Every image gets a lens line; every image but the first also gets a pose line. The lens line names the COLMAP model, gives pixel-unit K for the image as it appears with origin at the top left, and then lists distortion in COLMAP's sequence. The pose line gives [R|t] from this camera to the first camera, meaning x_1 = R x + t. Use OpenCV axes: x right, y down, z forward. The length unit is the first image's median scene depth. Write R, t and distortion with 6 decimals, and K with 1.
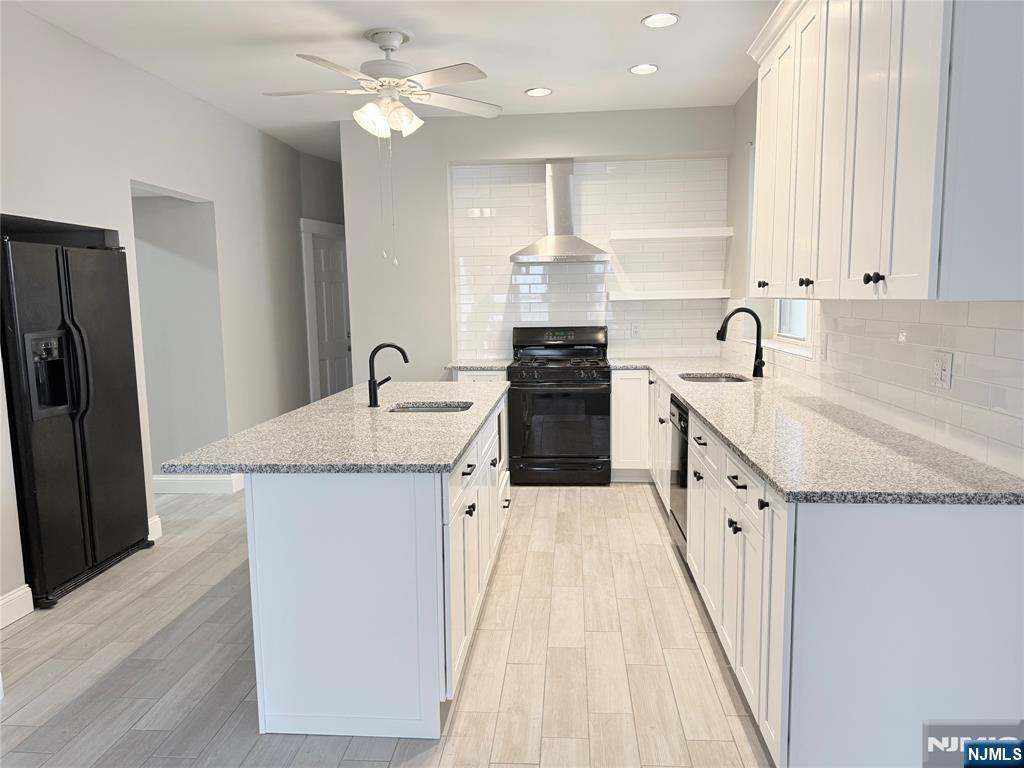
lens RADIAL K [[719.9, 0, 512.0], [0, 719.9, 384.0], [0, 0, 1]] dist [0.130561, -0.193226]
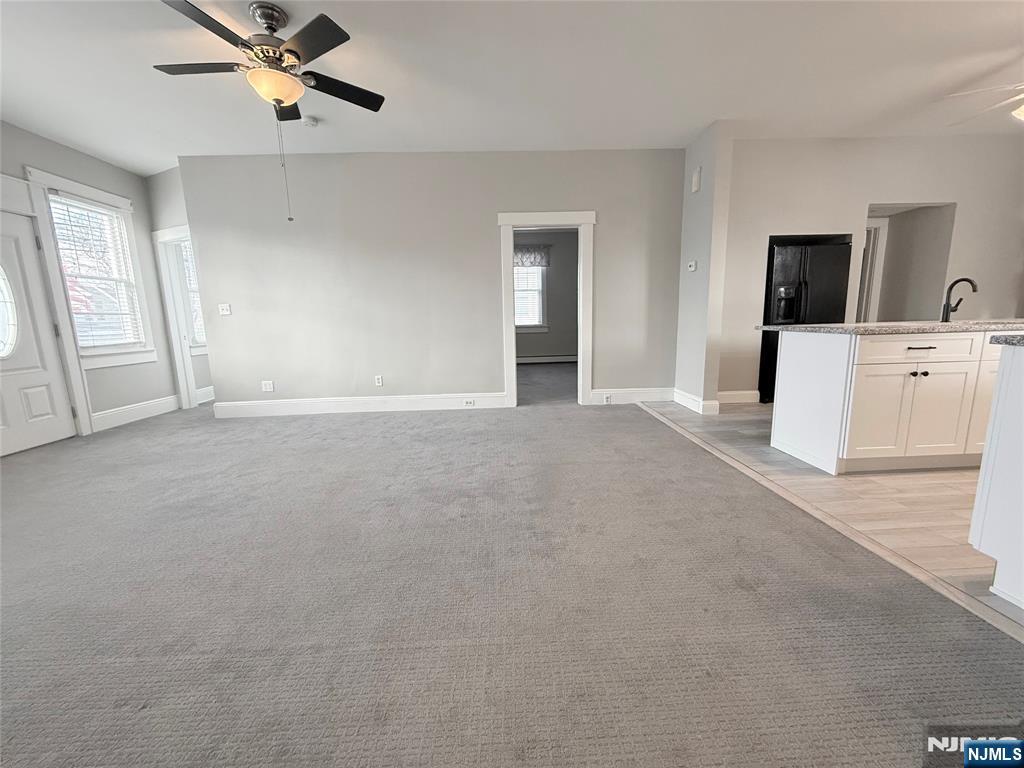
lens RADIAL K [[407.4, 0, 511.5], [0, 407.4, 383.2], [0, 0, 1]] dist [0.000284, -0.000091]
pose [[0.125555, 0.173471, -0.976803, 0.467433], [-0.092534, 0.982350, 0.162562, 0.086140], [0.987762, 0.069977, 0.139391, -0.006367]]
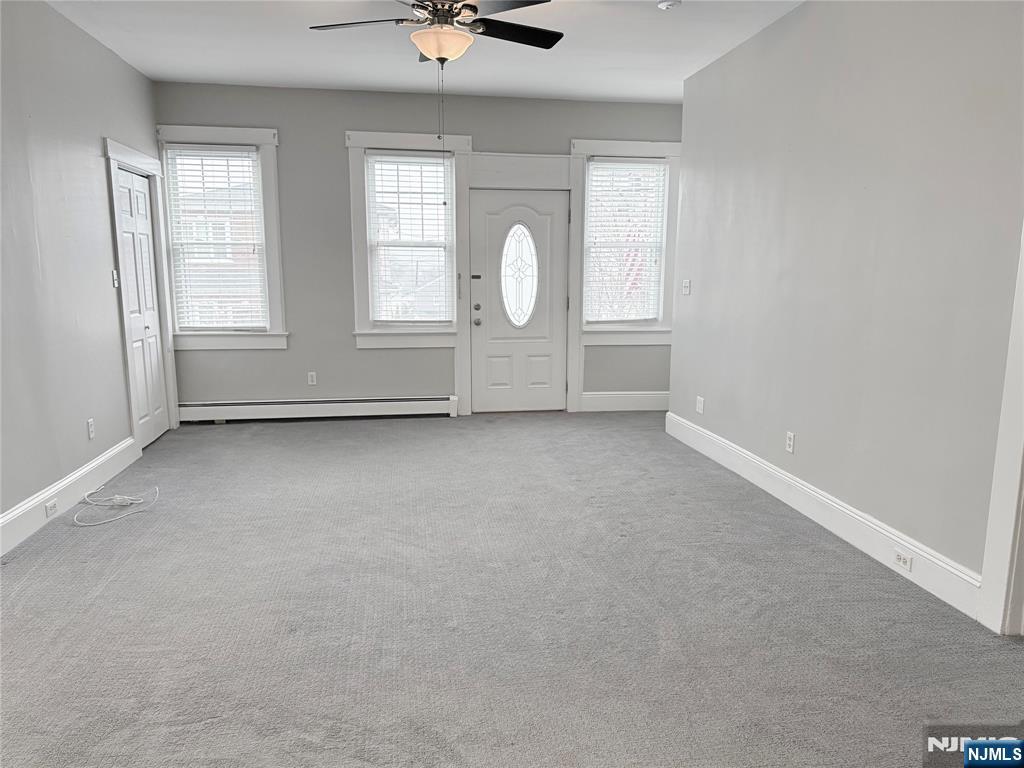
lens RADIAL K [[719.9, 0, 512.0], [0, 719.9, 384.0], [0, 0, 1]] dist [0.130561, -0.193226]
pose [[-0.970175, 0.051570, -0.236855, -0.075284], [-0.016421, 0.960882, 0.276472, -0.060054], [0.241848, 0.272116, -0.931377, 0.633430]]
